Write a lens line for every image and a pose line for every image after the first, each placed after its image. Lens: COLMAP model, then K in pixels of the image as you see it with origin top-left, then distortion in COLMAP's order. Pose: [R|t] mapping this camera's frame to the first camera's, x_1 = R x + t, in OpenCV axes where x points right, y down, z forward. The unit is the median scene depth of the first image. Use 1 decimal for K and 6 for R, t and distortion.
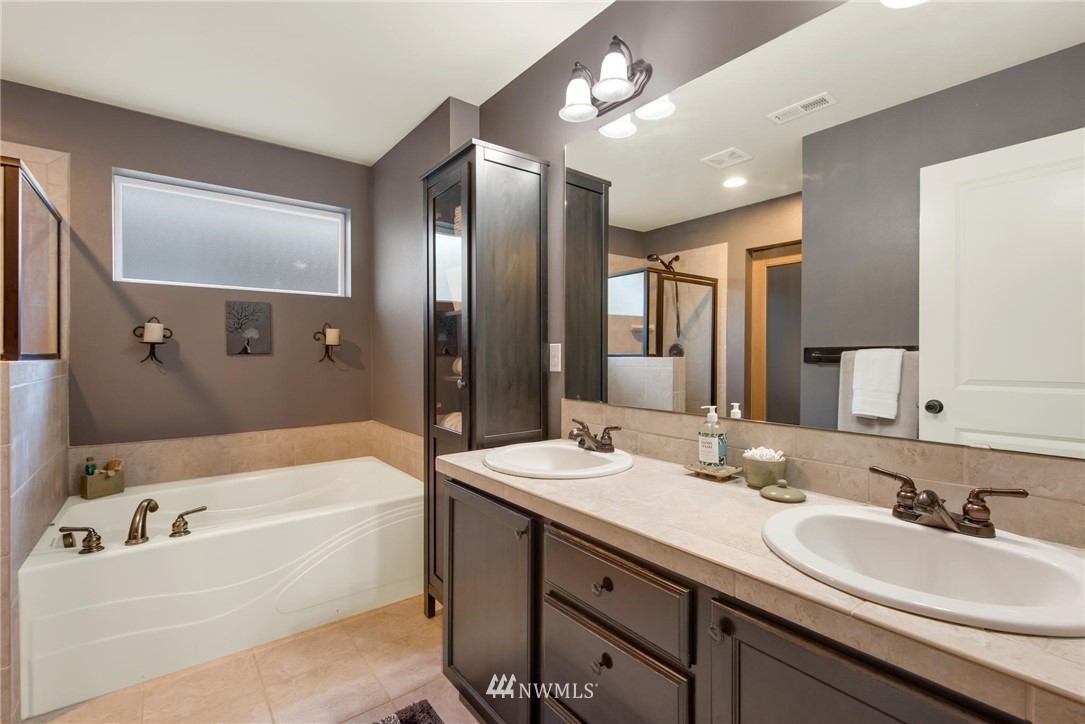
lens RADIAL K [[472.8, 0, 538.6], [0, 472.8, 358.3], [0, 0, 1]] dist [0.008544, -0.001664]
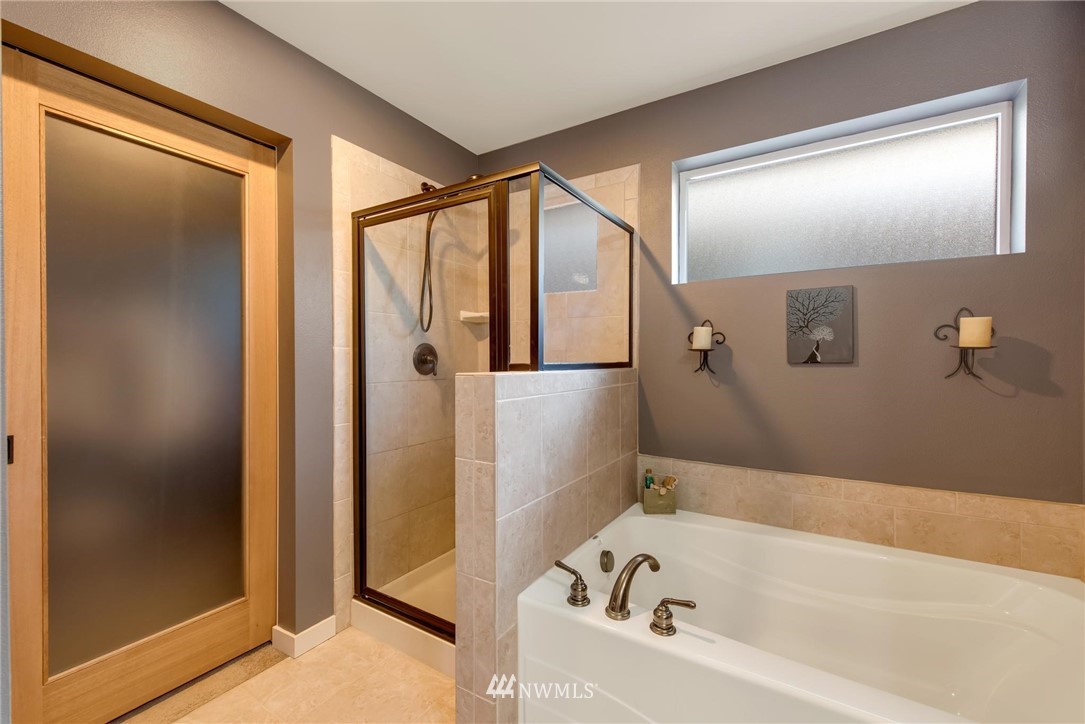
lens RADIAL K [[440.6, 0, 538.1], [0, 440.6, 360.7], [0, 0, 1]] dist [0.000820, -0.000482]
pose [[0.334380, 0.003783, -0.942431, -0.157852], [-0.010009, 0.999950, 0.000462, -0.010150], [0.942385, 0.009279, 0.334401, 0.442924]]
